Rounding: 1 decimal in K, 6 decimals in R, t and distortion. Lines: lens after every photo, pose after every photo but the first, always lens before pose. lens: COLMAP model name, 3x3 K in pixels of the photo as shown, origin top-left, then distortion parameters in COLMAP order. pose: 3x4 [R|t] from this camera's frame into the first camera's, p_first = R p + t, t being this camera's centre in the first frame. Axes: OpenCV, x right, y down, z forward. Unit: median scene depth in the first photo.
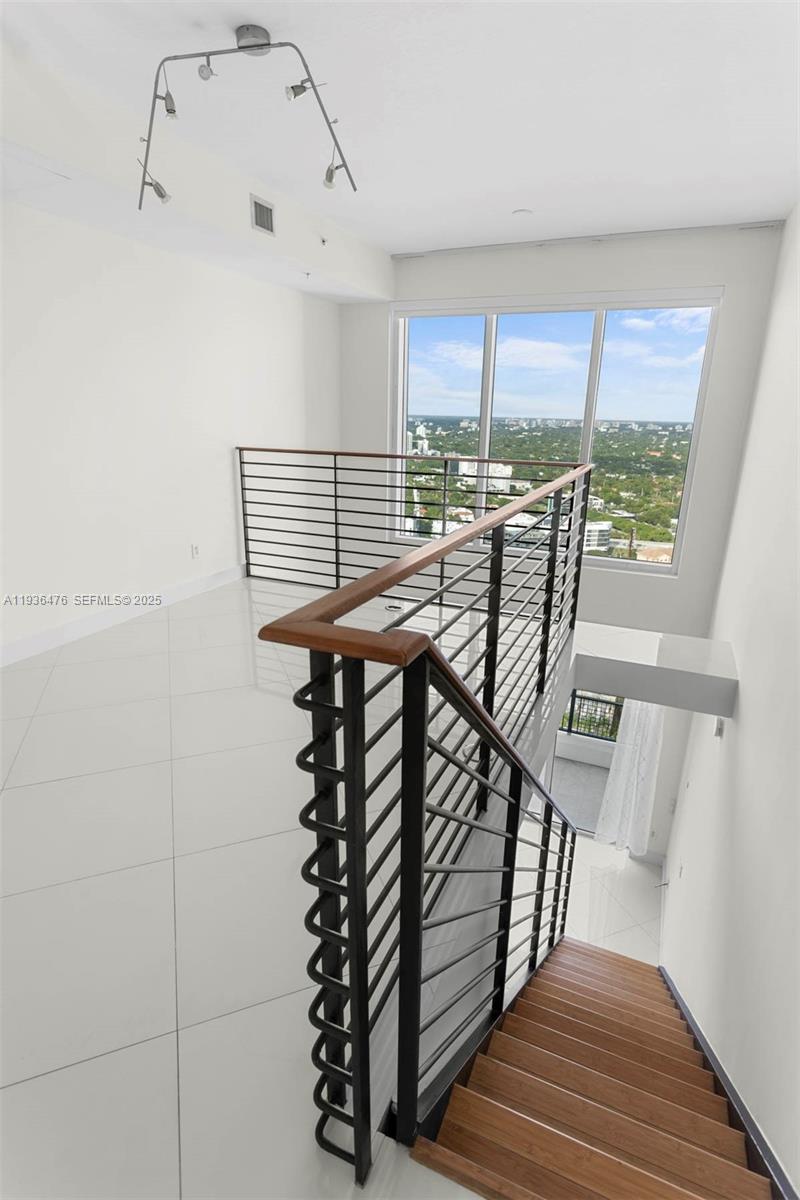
lens RADIAL K [[597.2, 0, 400.9], [0, 597.2, 602.7], [0, 0, 1]] dist [-0.005763, 0.003948]
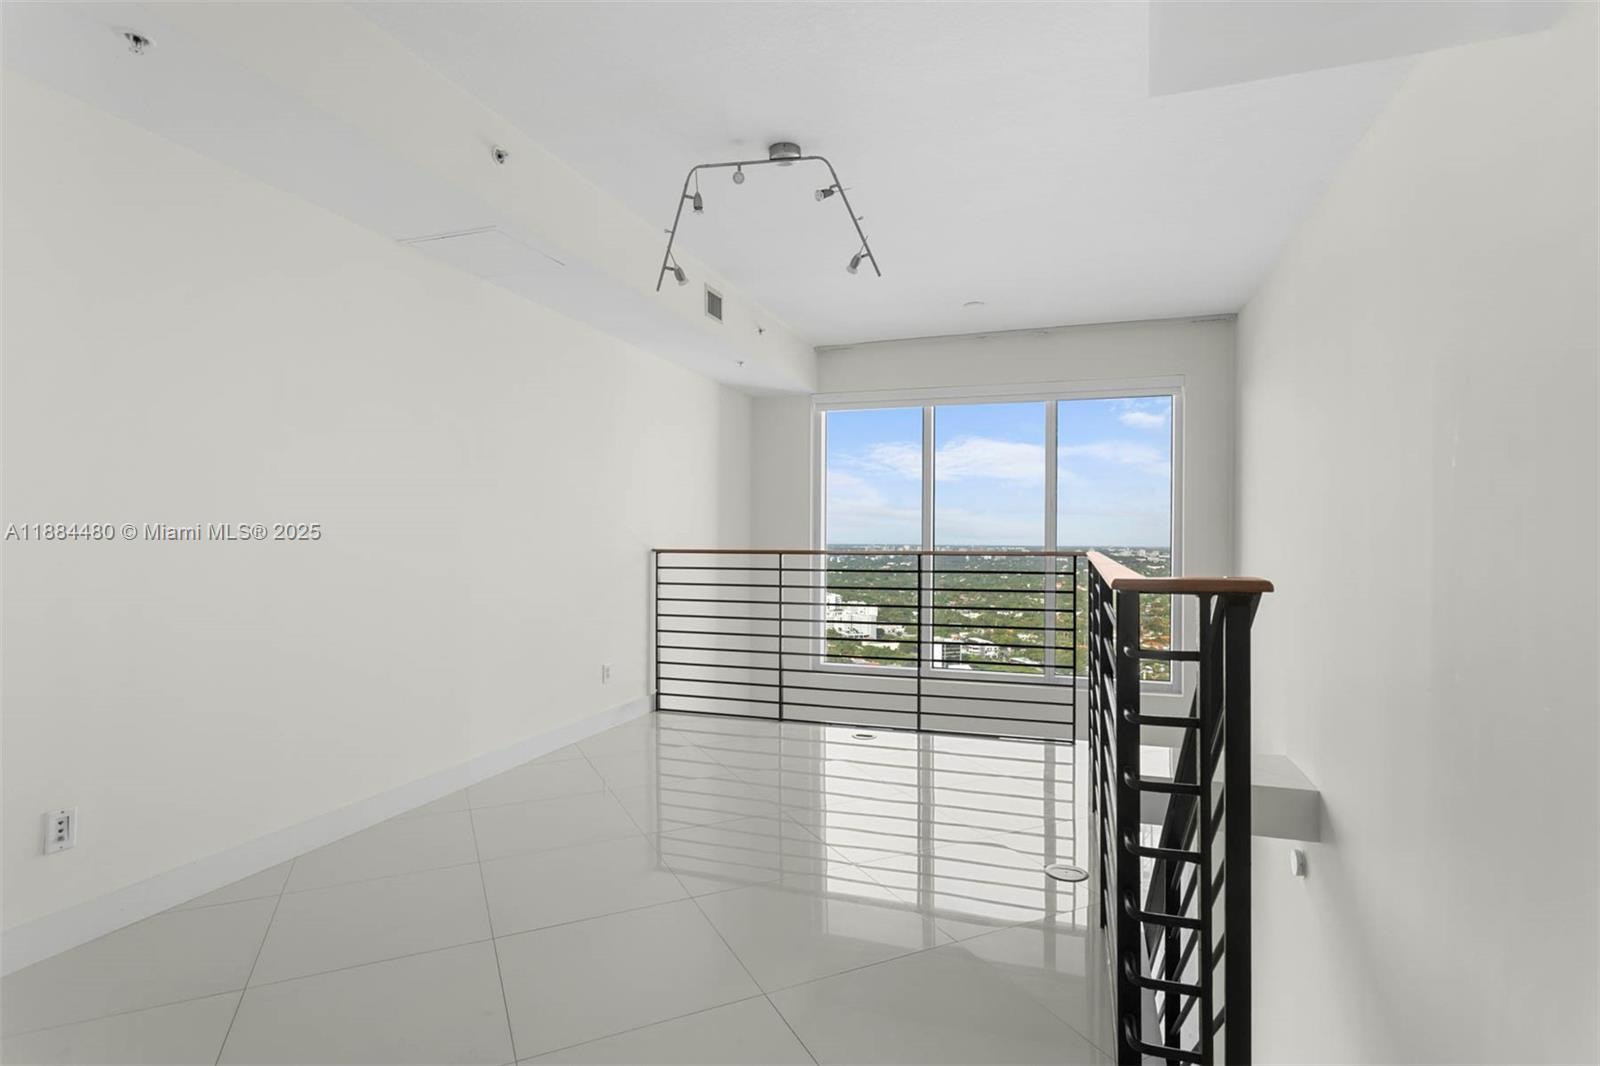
lens RADIAL K [[796.3, 0, 797.6], [0, 796.3, 542.2], [0, 0, 1]] dist [-0.005763, 0.003948]
pose [[0.996602, -0.017805, 0.080420, -0.183535], [0.041146, 0.953424, -0.298813, 0.077195], [-0.071354, 0.301107, 0.950917, -0.078005]]
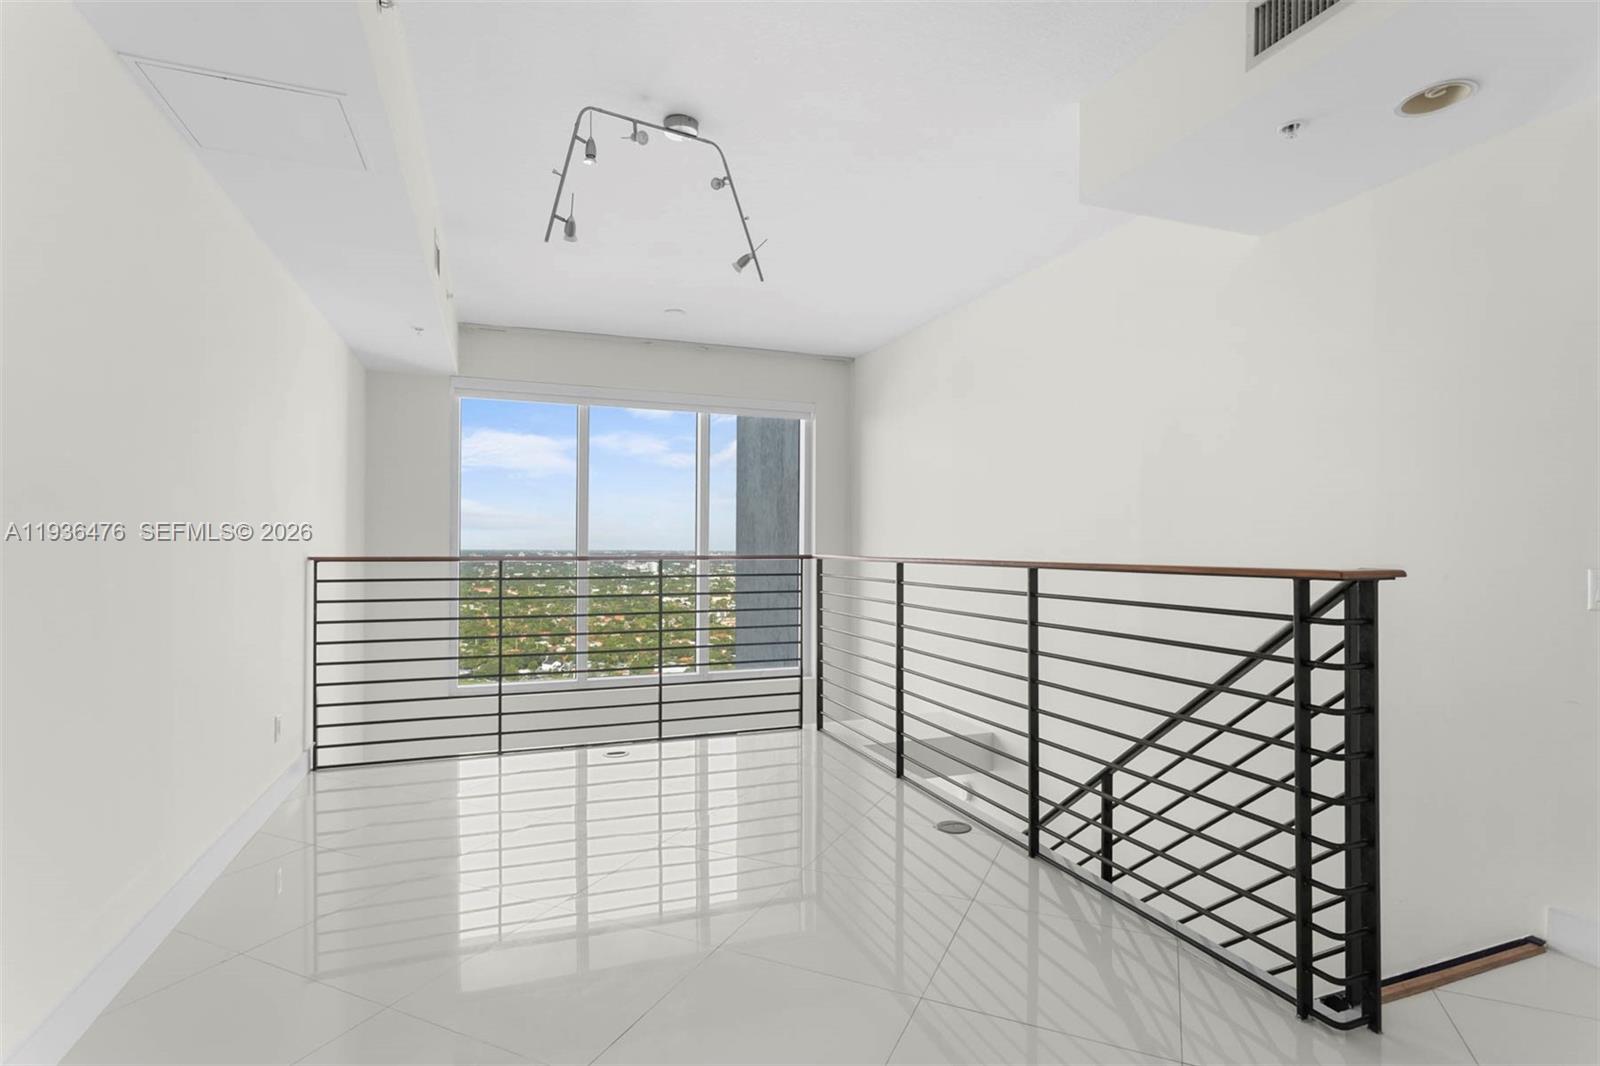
lens RADIAL K [[796.3, 0, 803.8], [0, 796.3, 546.1], [0, 0, 1]] dist [-0.005763, 0.003948]
pose [[0.716000, -0.020143, 0.697810, -0.541988], [0.225807, 0.952531, -0.204197, 0.018472], [-0.660572, 0.303776, 0.686560, 0.088264]]
